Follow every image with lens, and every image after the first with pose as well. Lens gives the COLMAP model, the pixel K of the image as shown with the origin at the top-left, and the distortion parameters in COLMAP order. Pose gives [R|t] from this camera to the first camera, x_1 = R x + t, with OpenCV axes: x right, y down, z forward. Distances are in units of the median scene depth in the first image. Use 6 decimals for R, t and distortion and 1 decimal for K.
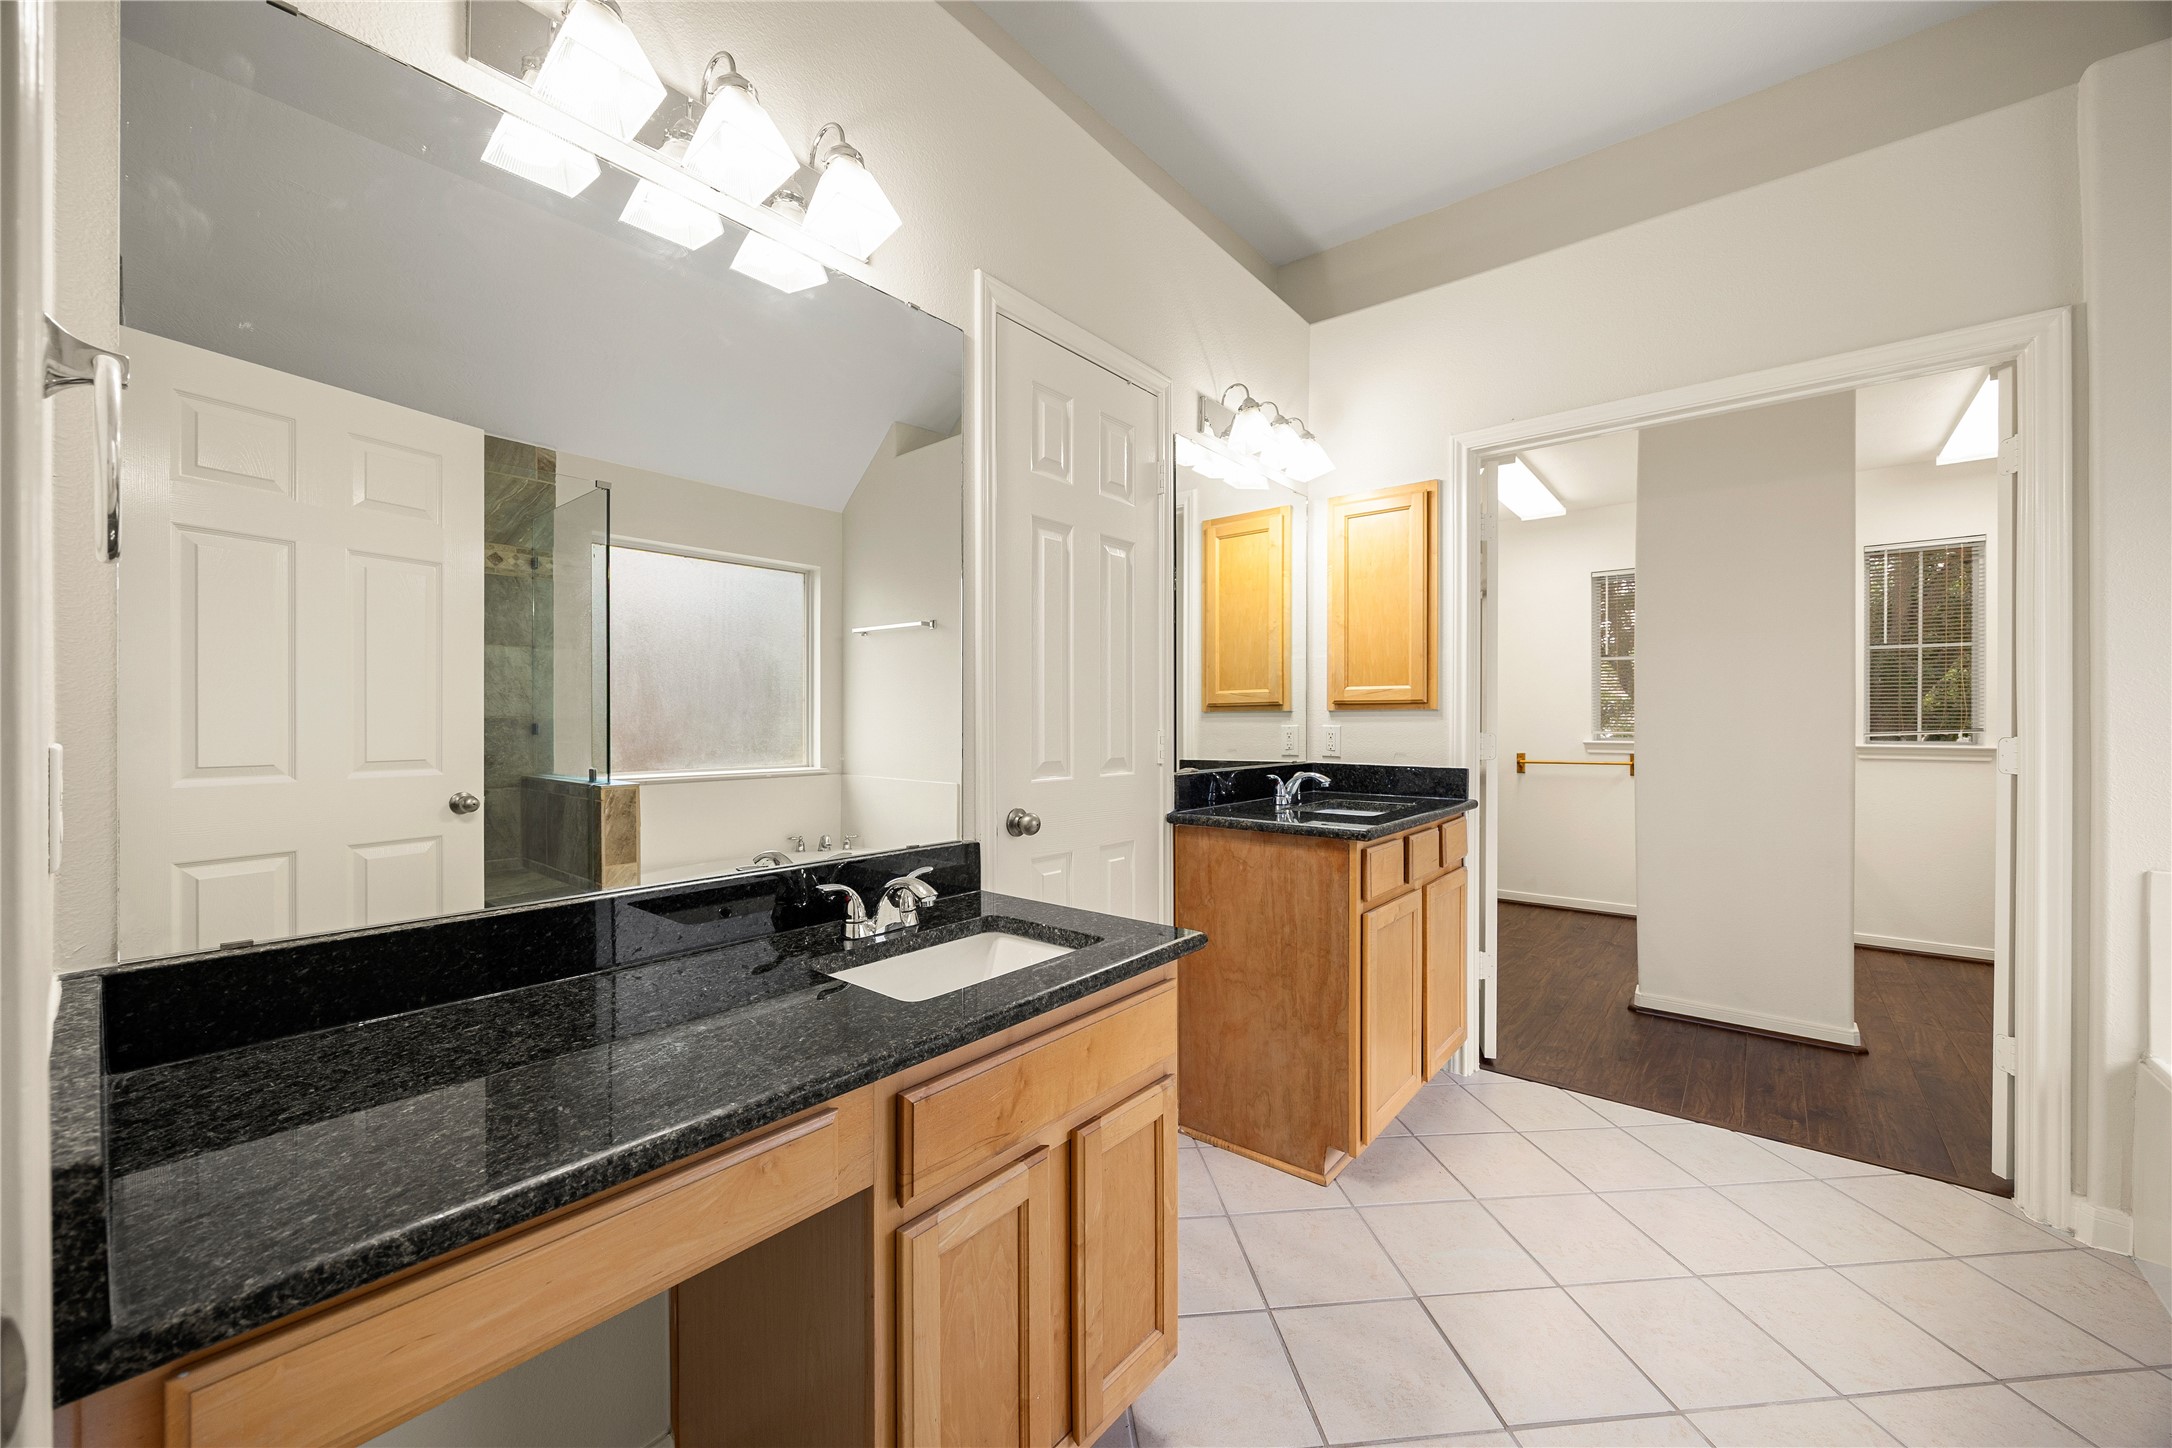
lens RADIAL K [[835.3, 0, 1083.4], [0, 835.3, 723.4], [0, 0, 1]] dist [-0.007122, 0.001191]
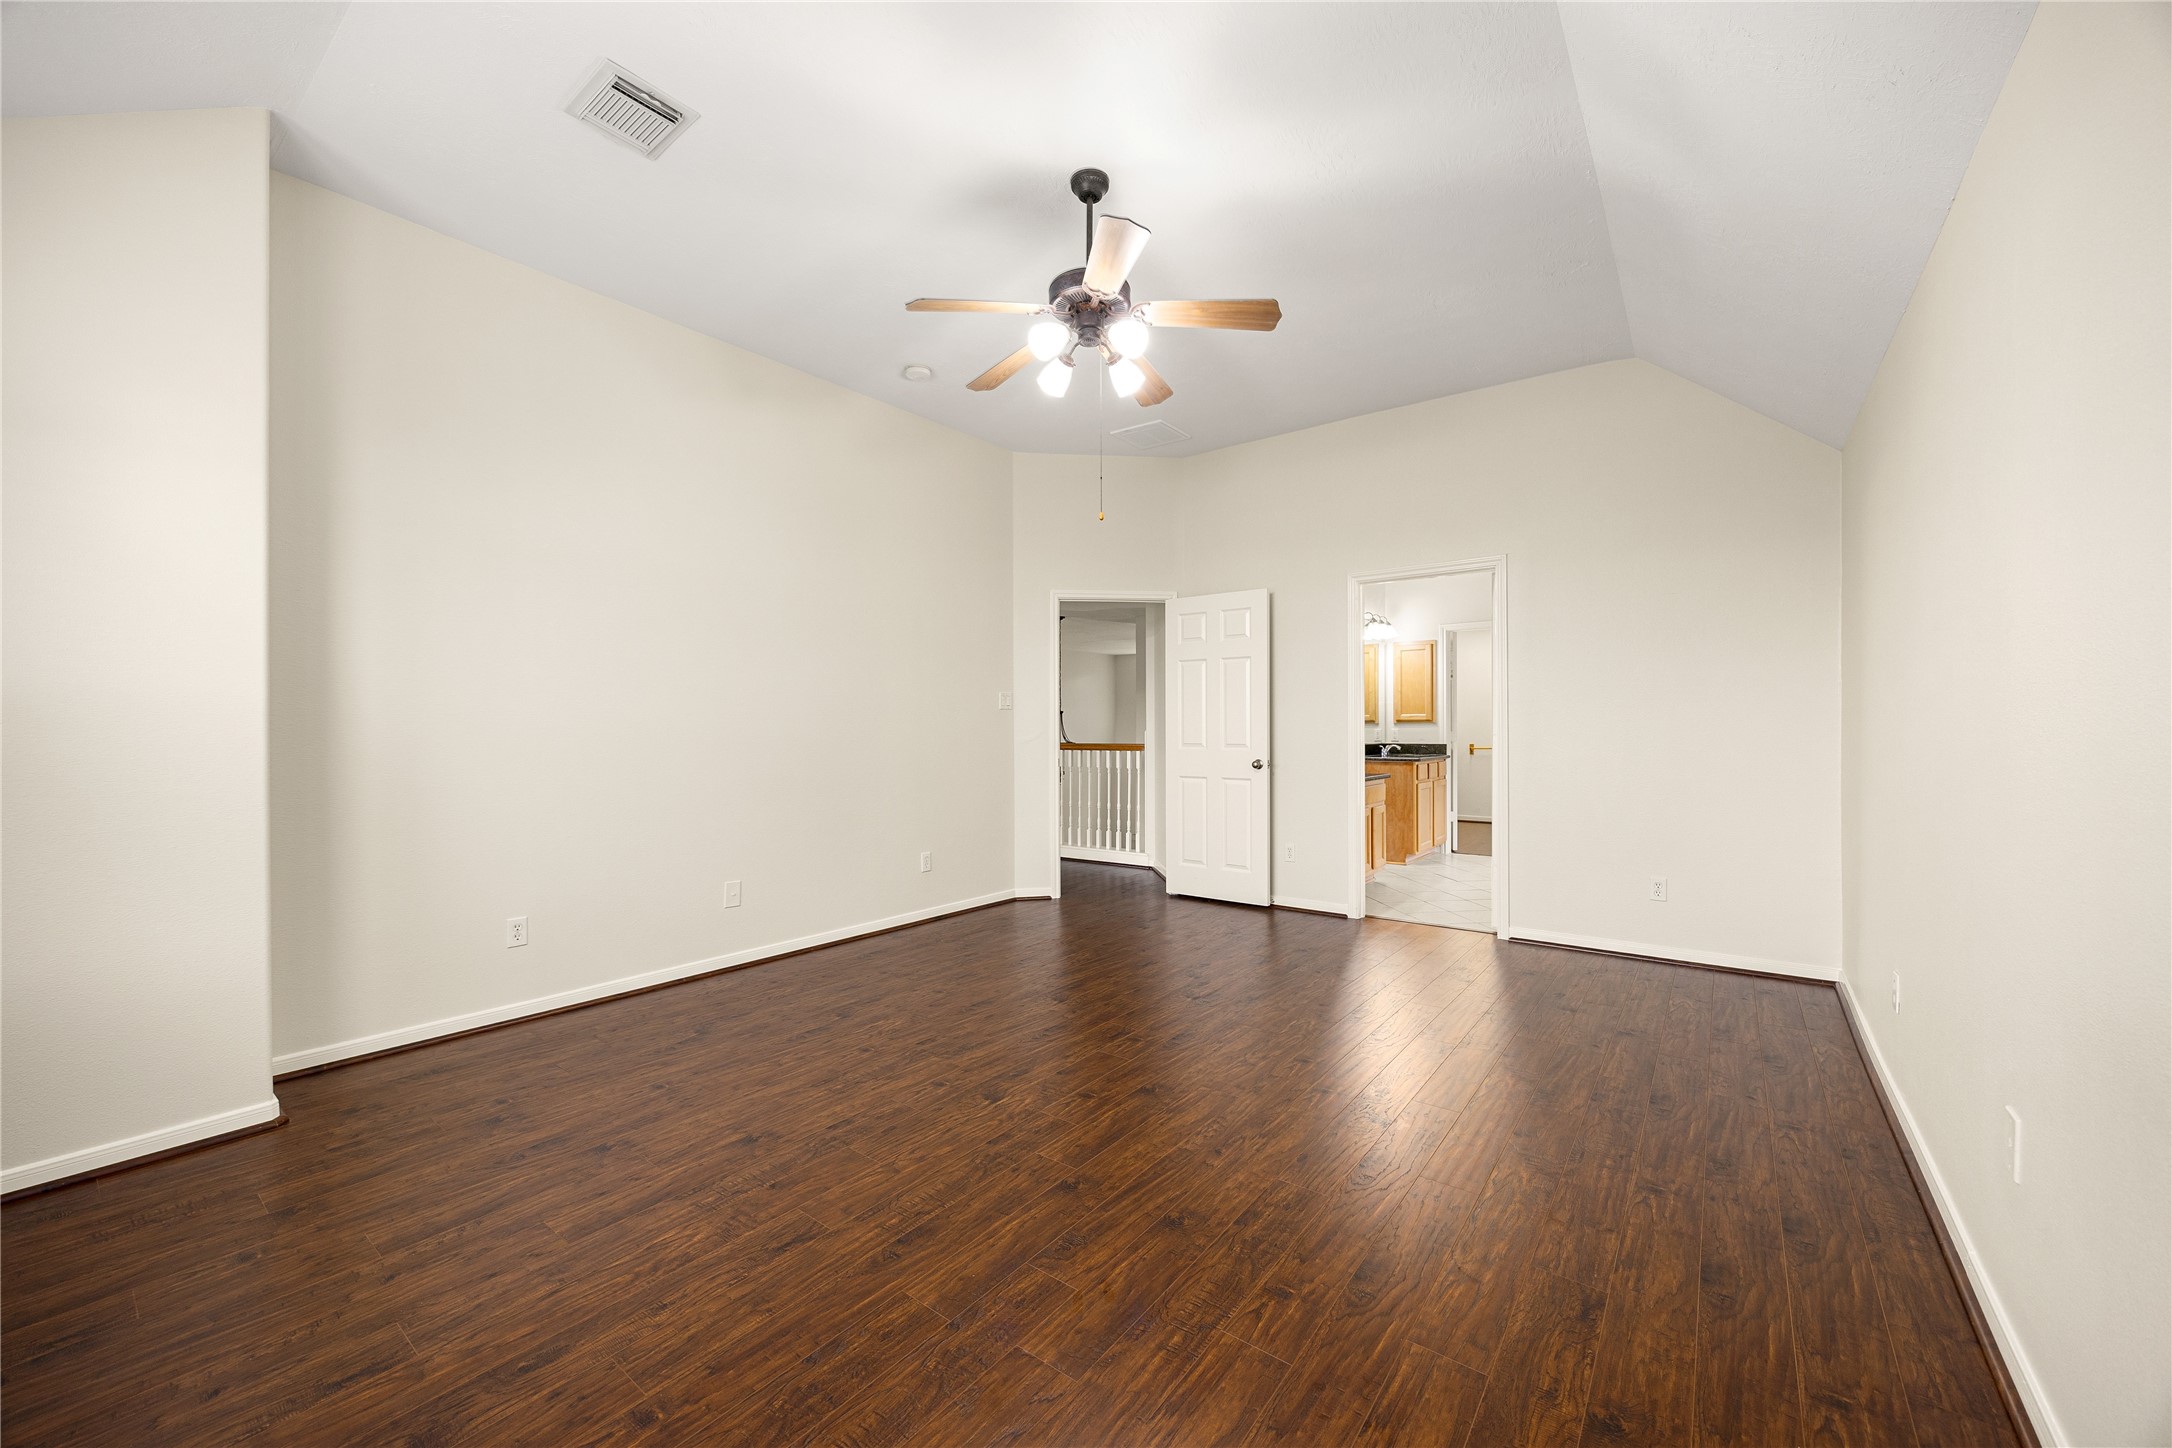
lens RADIAL K [[835.3, 0, 1066.5], [0, 835.3, 731.3], [0, 0, 1]] dist [-0.007122, 0.001191]
pose [[0.999793, 0.002700, 0.020179, -0.847625], [-0.002405, 0.999890, -0.014624, 0.054192], [-0.020216, 0.014572, 0.999689, -1.723820]]
